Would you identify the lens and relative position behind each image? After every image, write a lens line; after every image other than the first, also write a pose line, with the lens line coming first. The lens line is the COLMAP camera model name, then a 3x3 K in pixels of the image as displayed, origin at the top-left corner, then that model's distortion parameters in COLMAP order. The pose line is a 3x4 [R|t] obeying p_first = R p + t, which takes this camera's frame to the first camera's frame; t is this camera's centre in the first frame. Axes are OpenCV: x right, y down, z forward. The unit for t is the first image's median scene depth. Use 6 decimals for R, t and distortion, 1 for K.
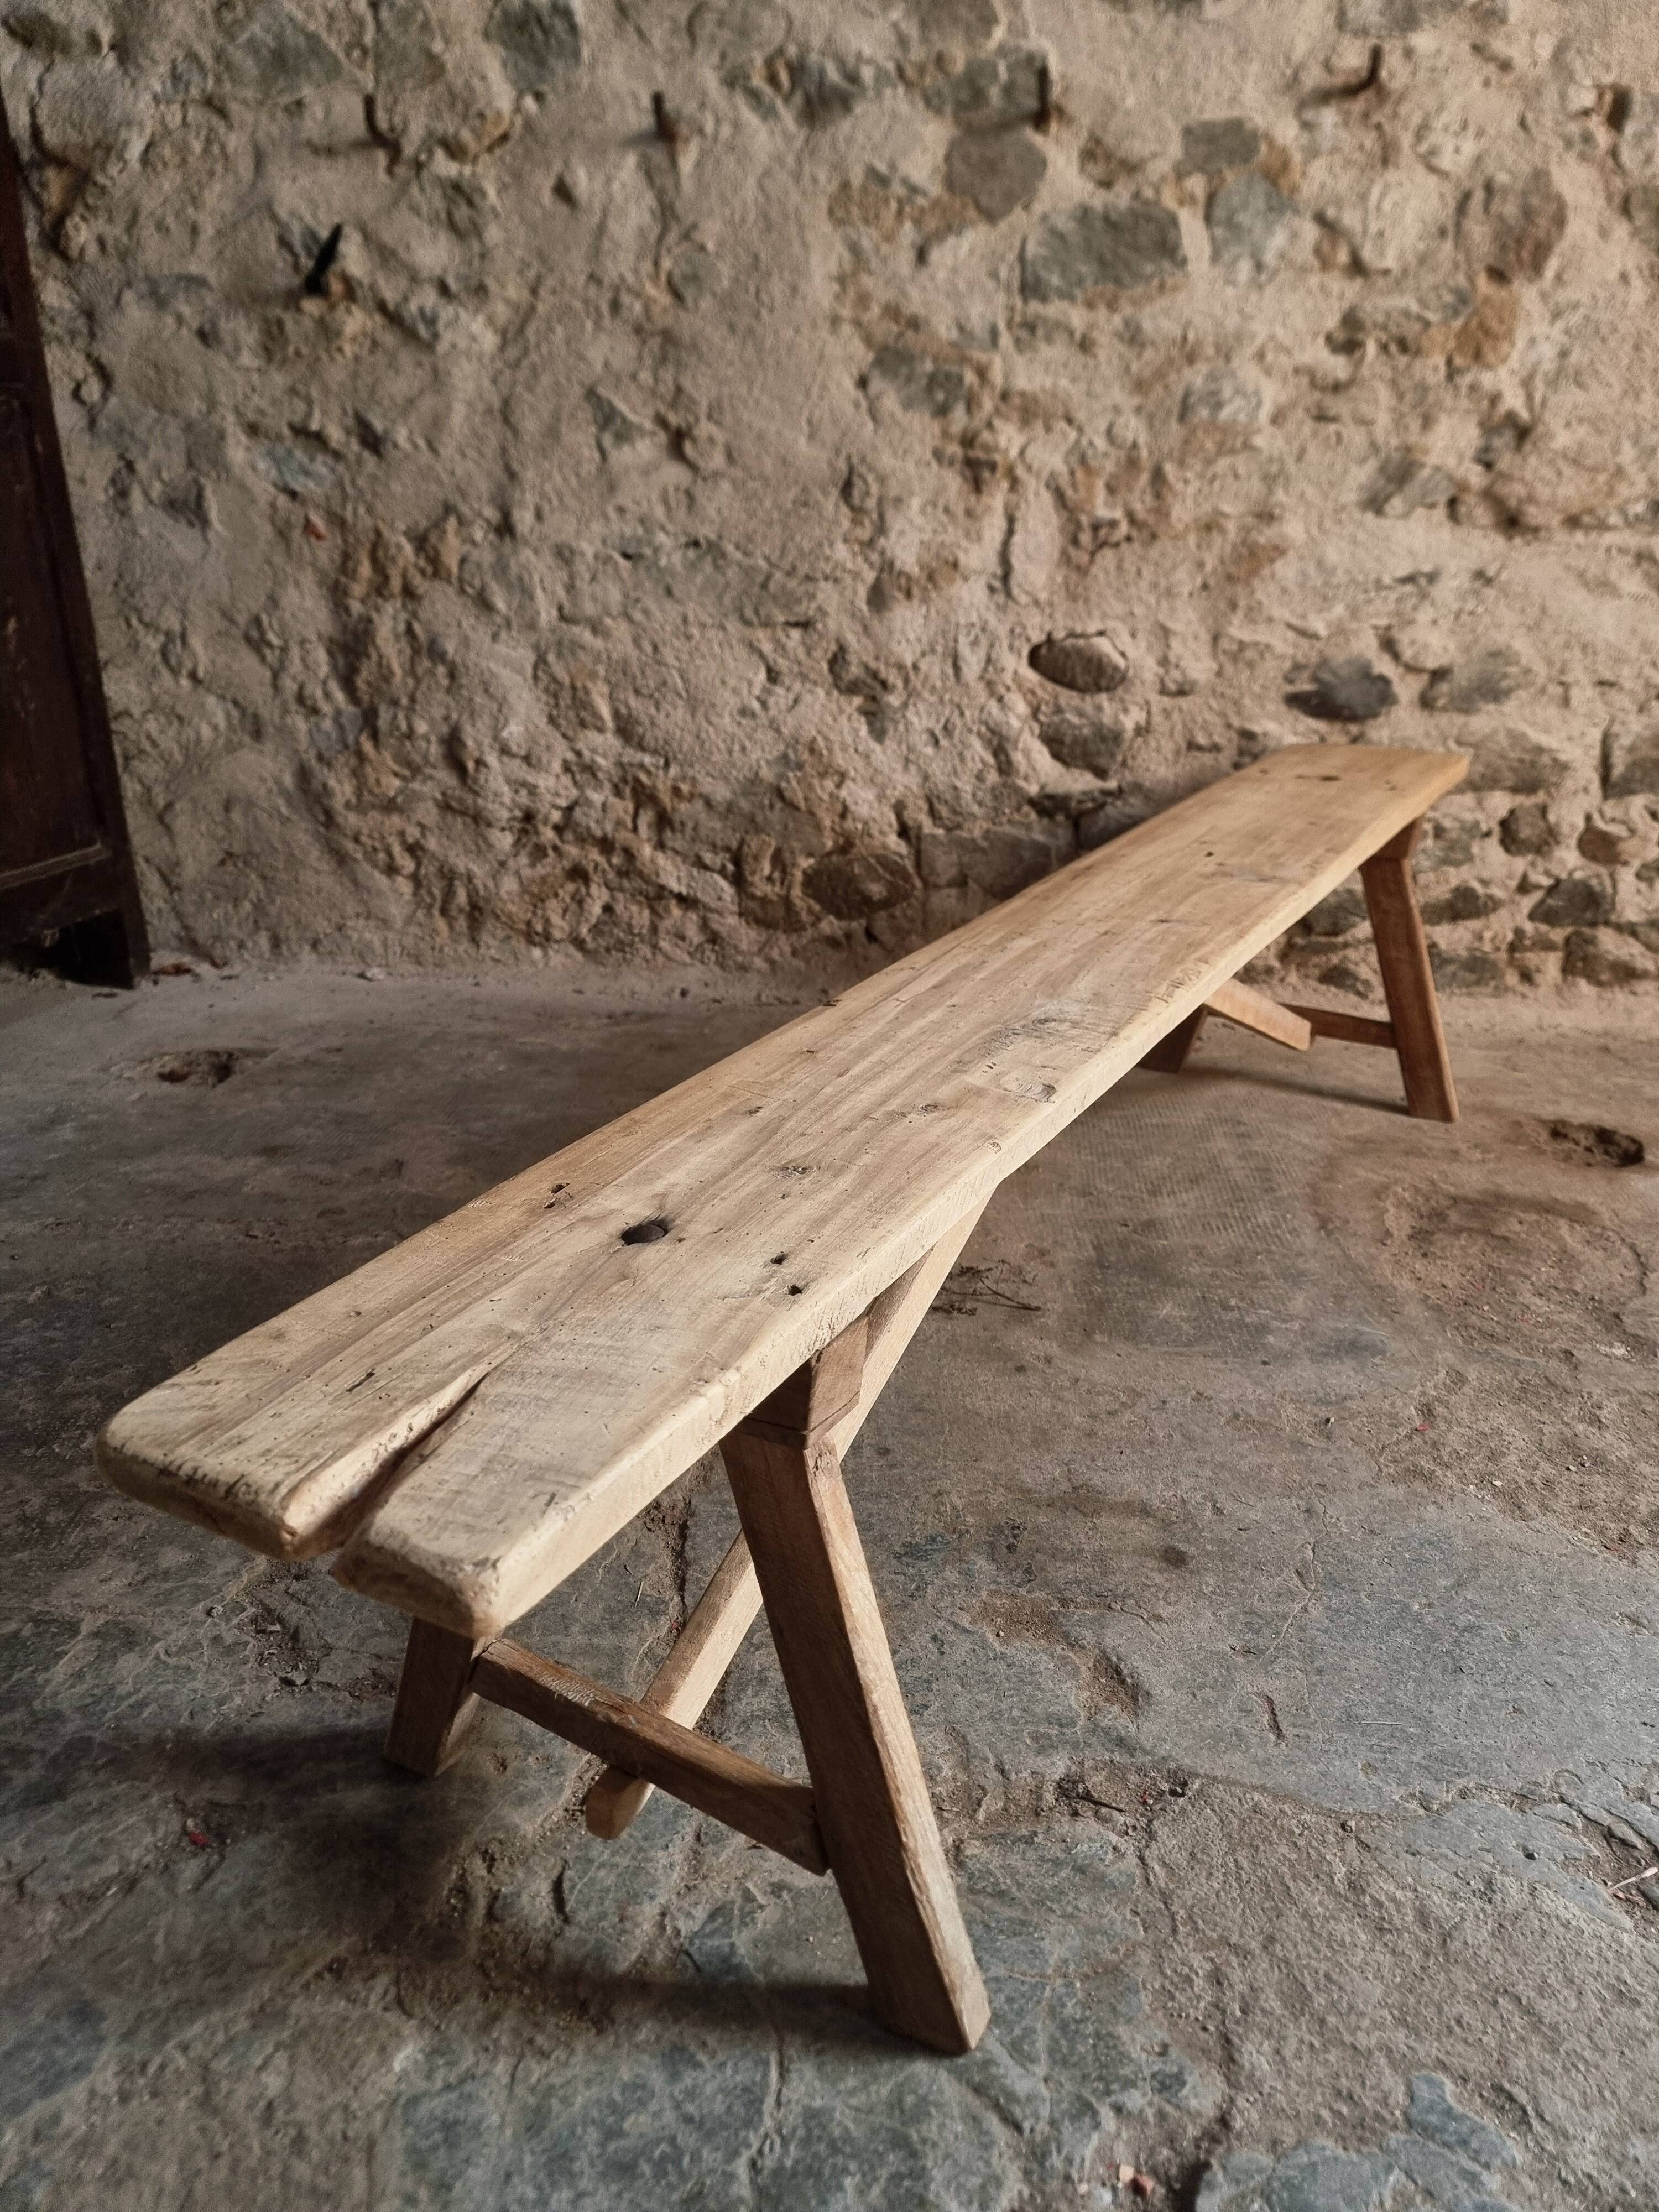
lens RADIAL K [[1547.9, 0, 803.2], [0, 1547.9, 1125.9], [0, 0, 1]] dist [0.065642, -0.063540]
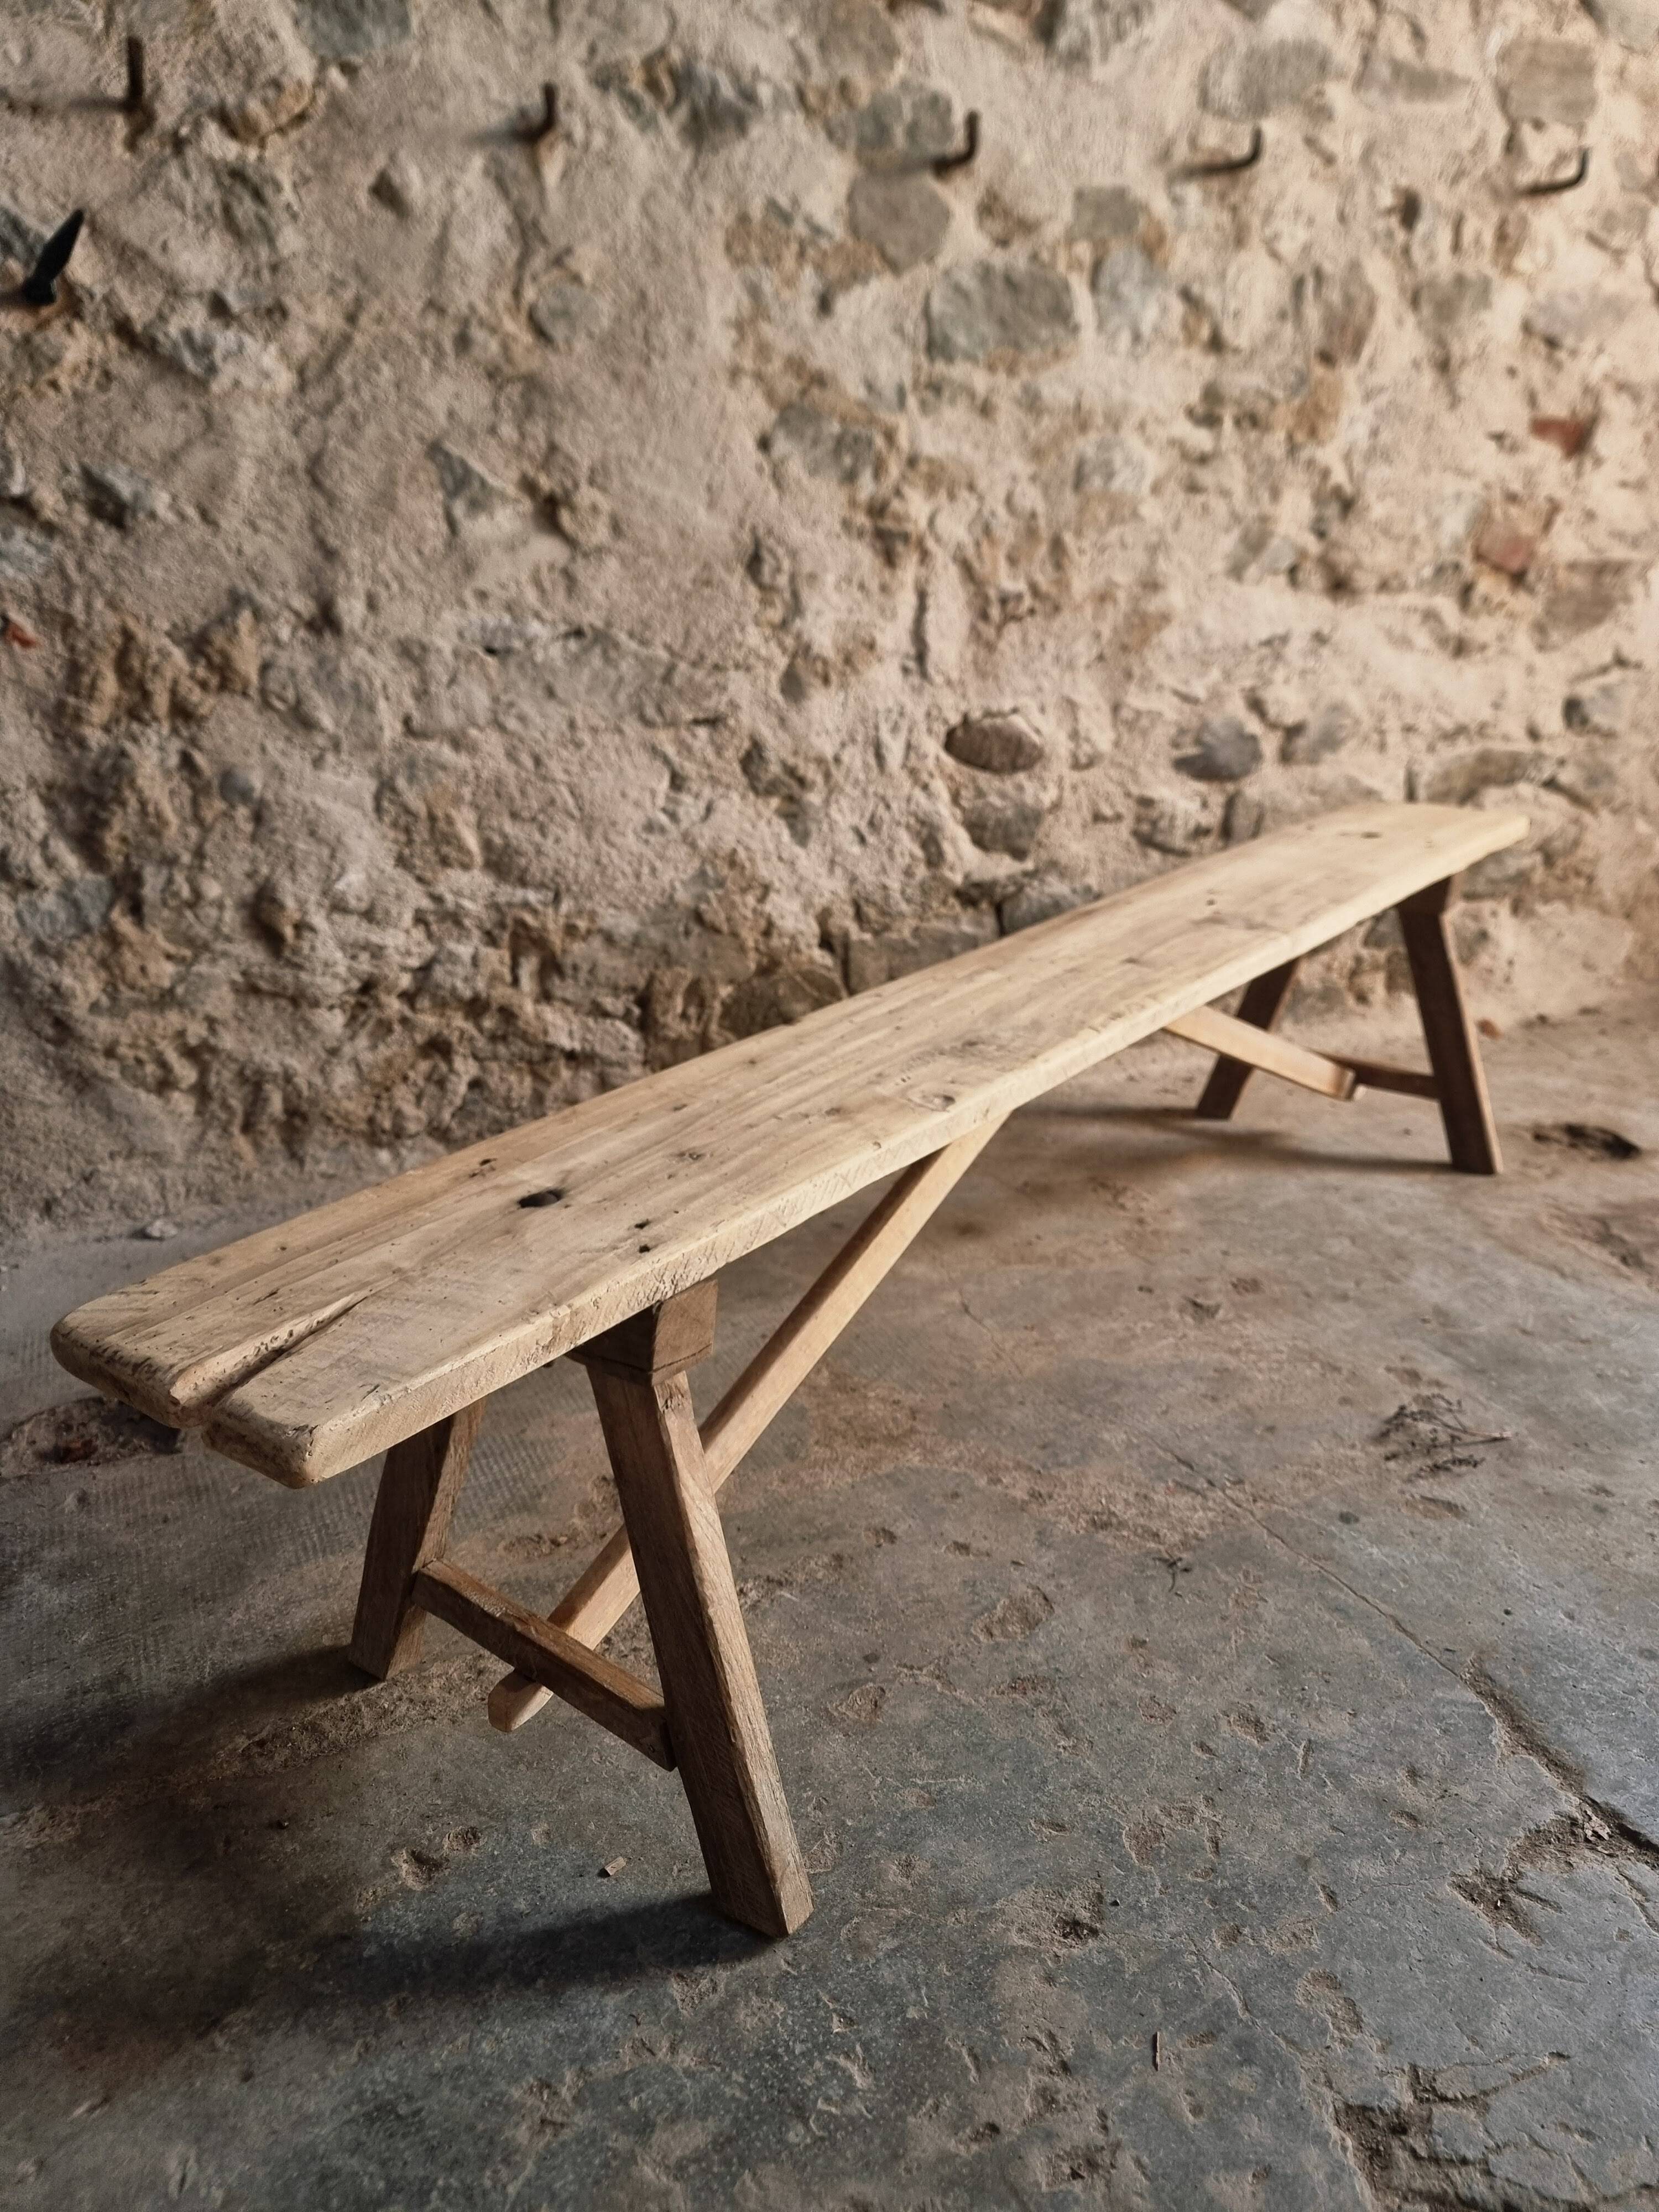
lens RADIAL K [[1533.6, 0, 795.6], [0, 1533.6, 1117.2], [0, 0, 1]] dist [0.055810, -0.058386]
pose [[0.857636, -0.188516, 0.478458, -0.416169], [0.204829, 0.978624, 0.018429, -0.118693], [-0.471704, 0.082196, 0.877917, 0.262616]]
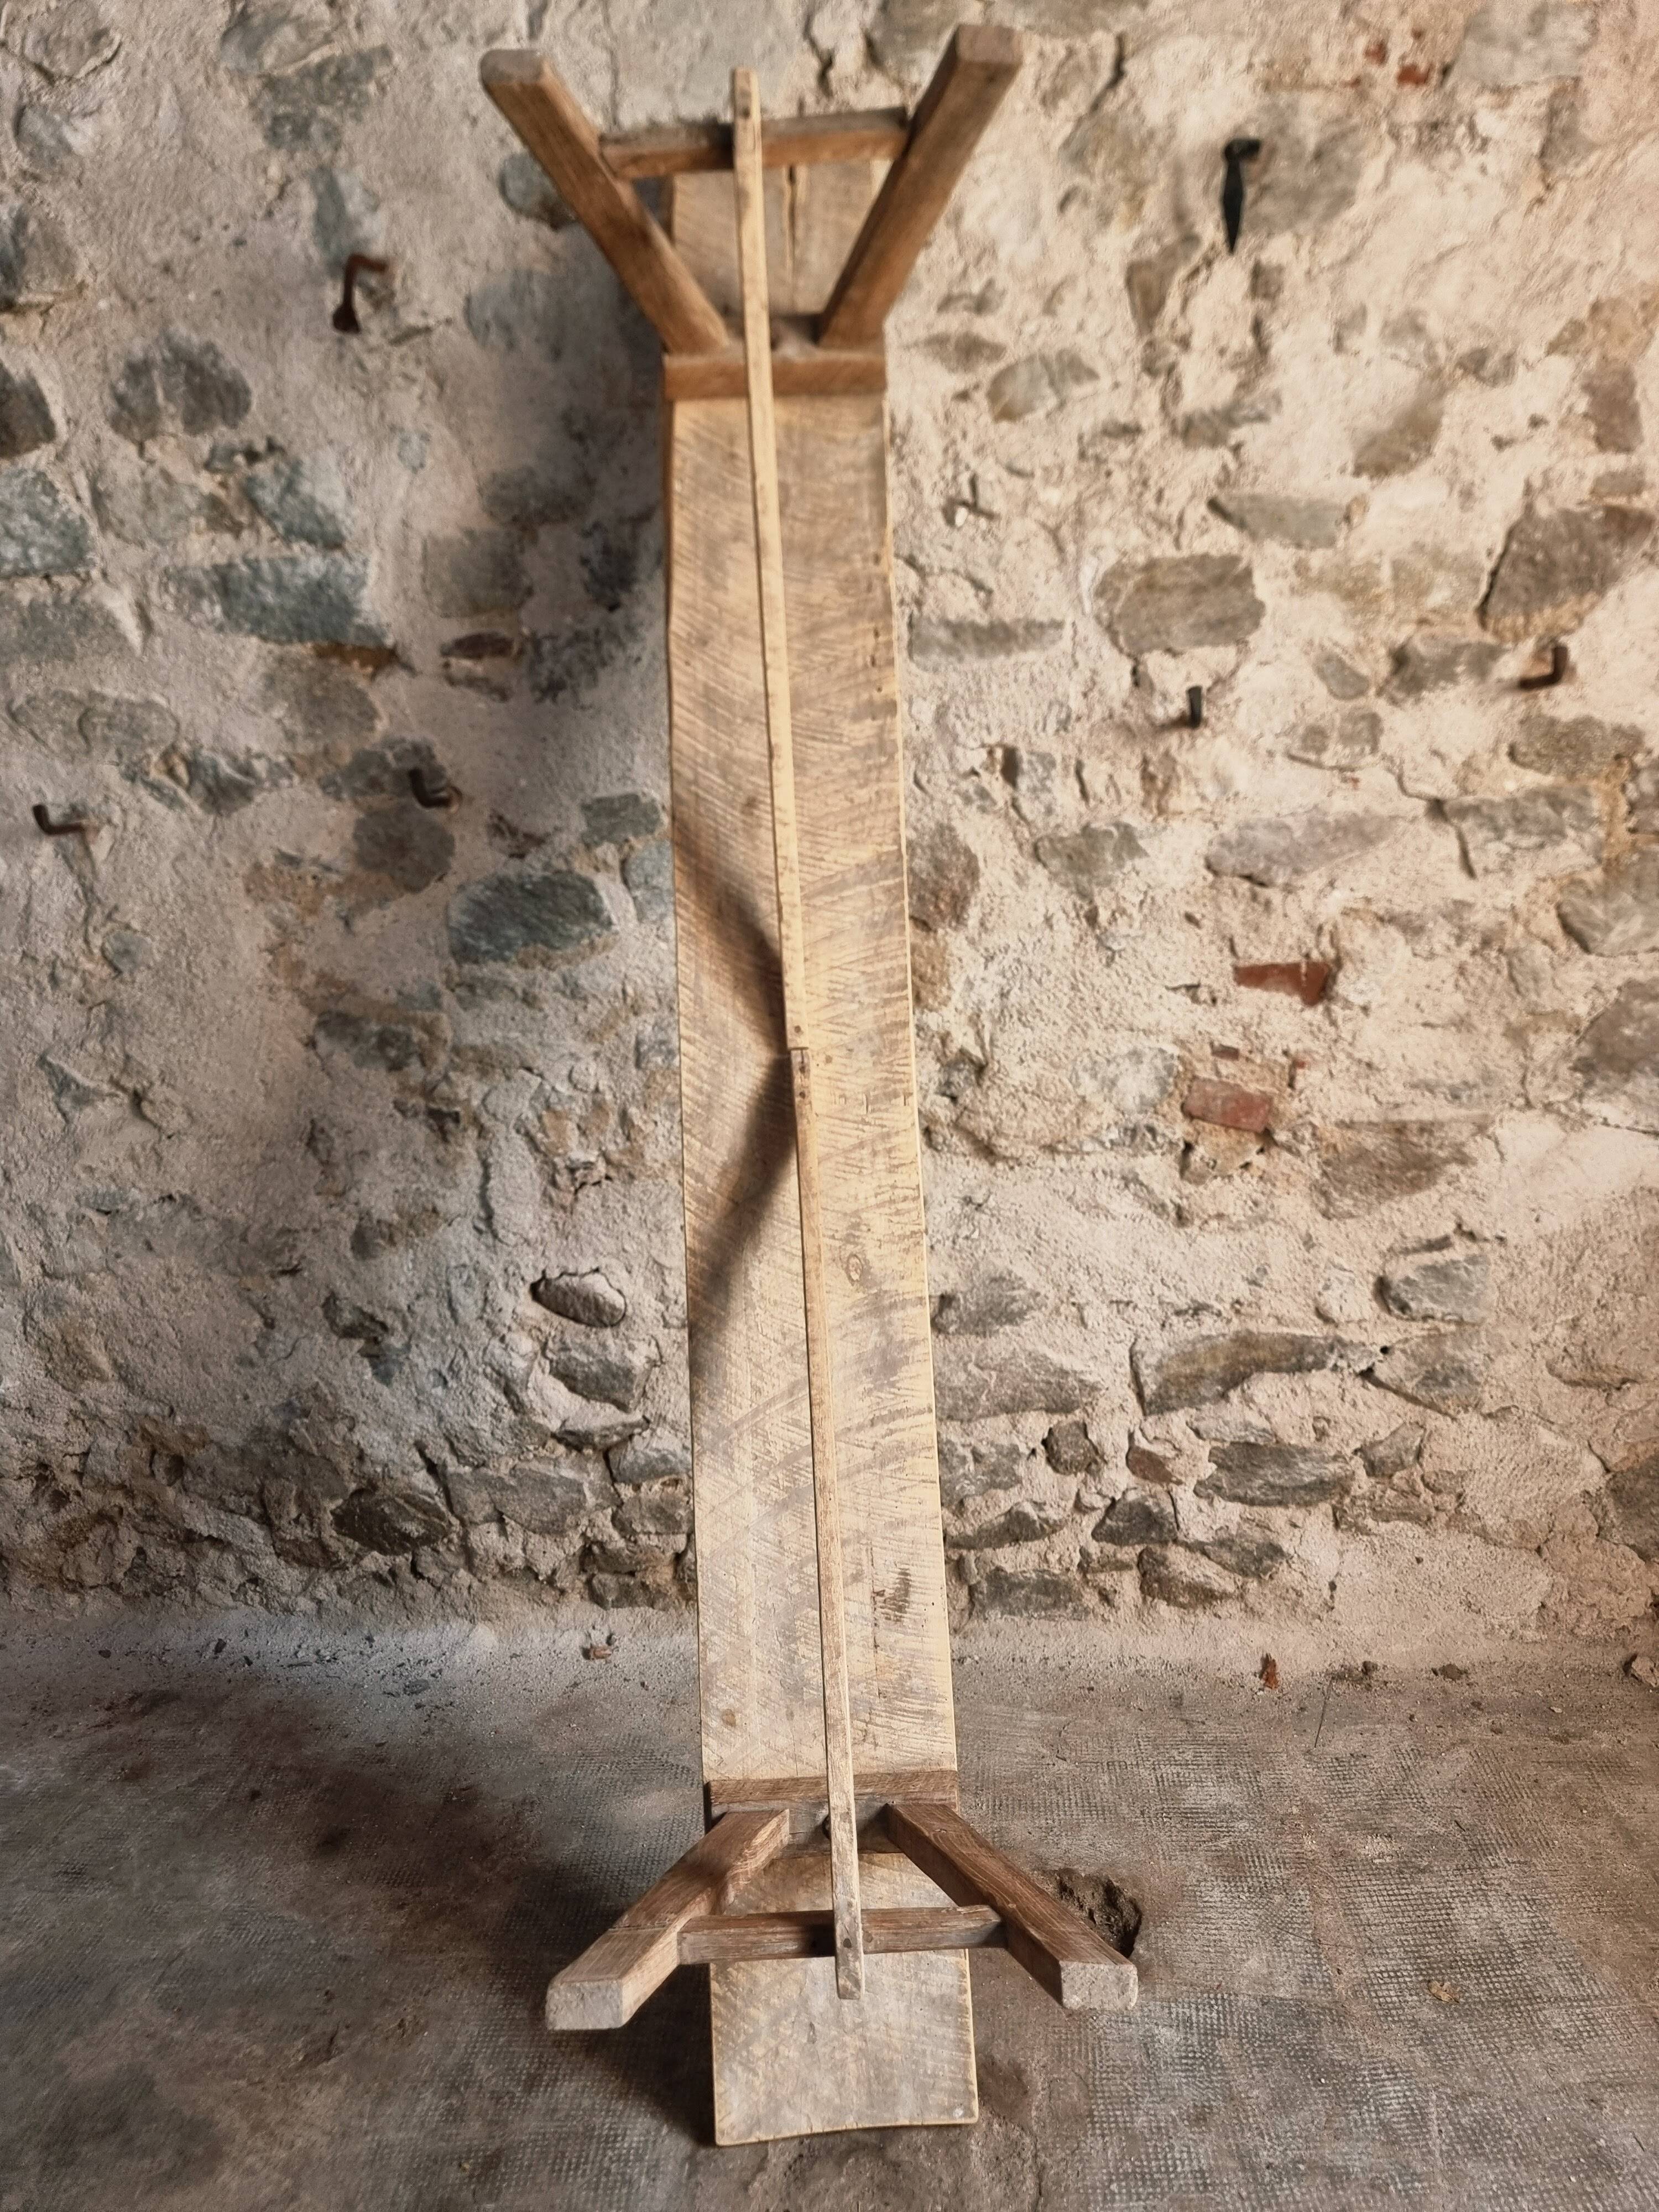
lens RADIAL K [[1525.2, 0, 834.6], [0, 1525.2, 1109.1], [0, 0, 1]] dist [0.069844, -0.076598]
pose [[0.996840, -0.079358, -0.003454, 0.344059], [0.078274, 0.988764, -0.127357, -0.283431], [0.013522, 0.126684, 0.991851, 0.083411]]
